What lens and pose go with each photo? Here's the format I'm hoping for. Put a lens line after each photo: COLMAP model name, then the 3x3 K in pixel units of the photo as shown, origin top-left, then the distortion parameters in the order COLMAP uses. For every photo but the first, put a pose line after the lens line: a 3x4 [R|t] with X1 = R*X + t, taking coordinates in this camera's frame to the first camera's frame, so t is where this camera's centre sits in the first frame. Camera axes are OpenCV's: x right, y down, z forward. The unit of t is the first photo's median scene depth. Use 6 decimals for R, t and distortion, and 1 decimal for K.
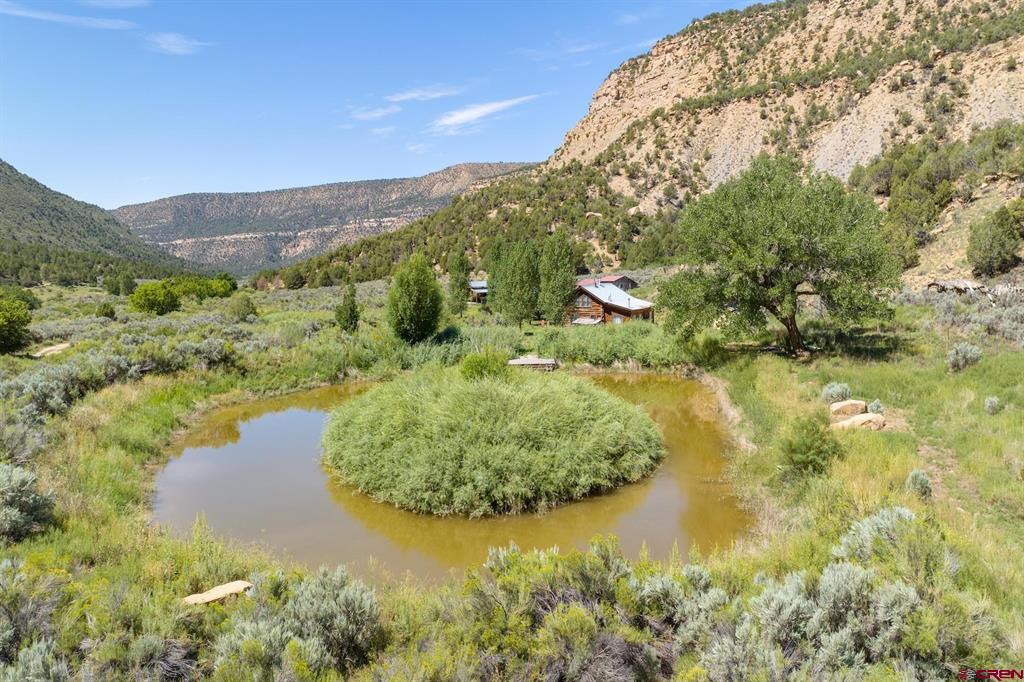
lens RADIAL K [[704.6, 0, 503.6], [0, 704.6, 334.7], [0, 0, 1]] dist [-0.028189, 0.020361]
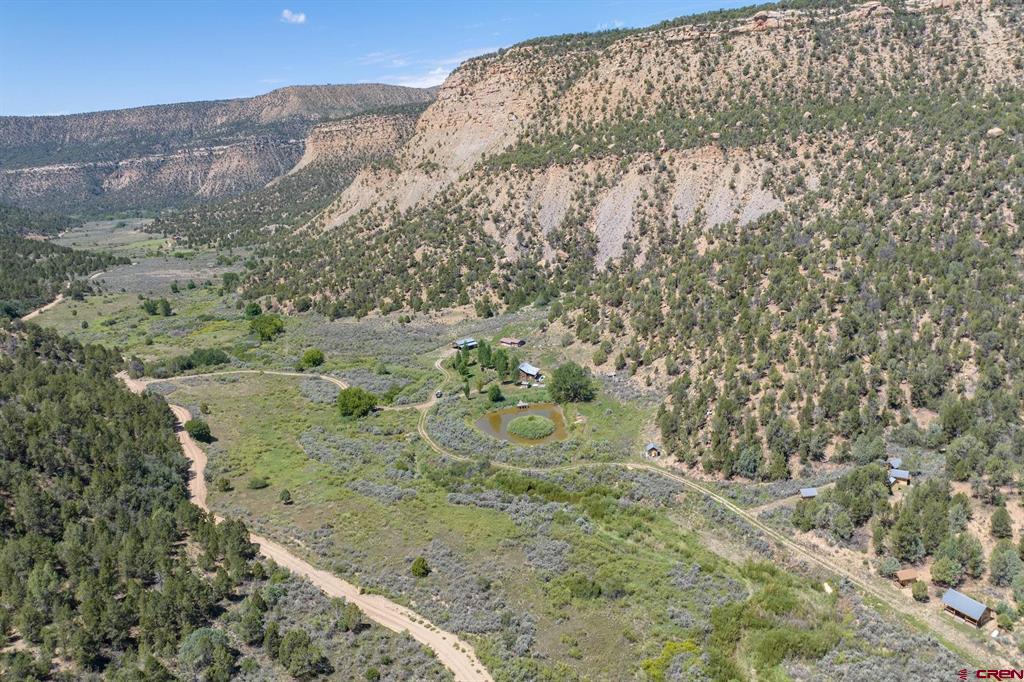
lens RADIAL K [[704.6, 0, 512.7], [0, 704.6, 341.3], [0, 0, 1]] dist [-0.028189, 0.020361]
pose [[0.965815, -0.082596, 0.245720, -0.157365], [0.045008, 0.986915, 0.154835, -0.151685], [-0.255294, -0.138483, 0.956895, -0.473274]]
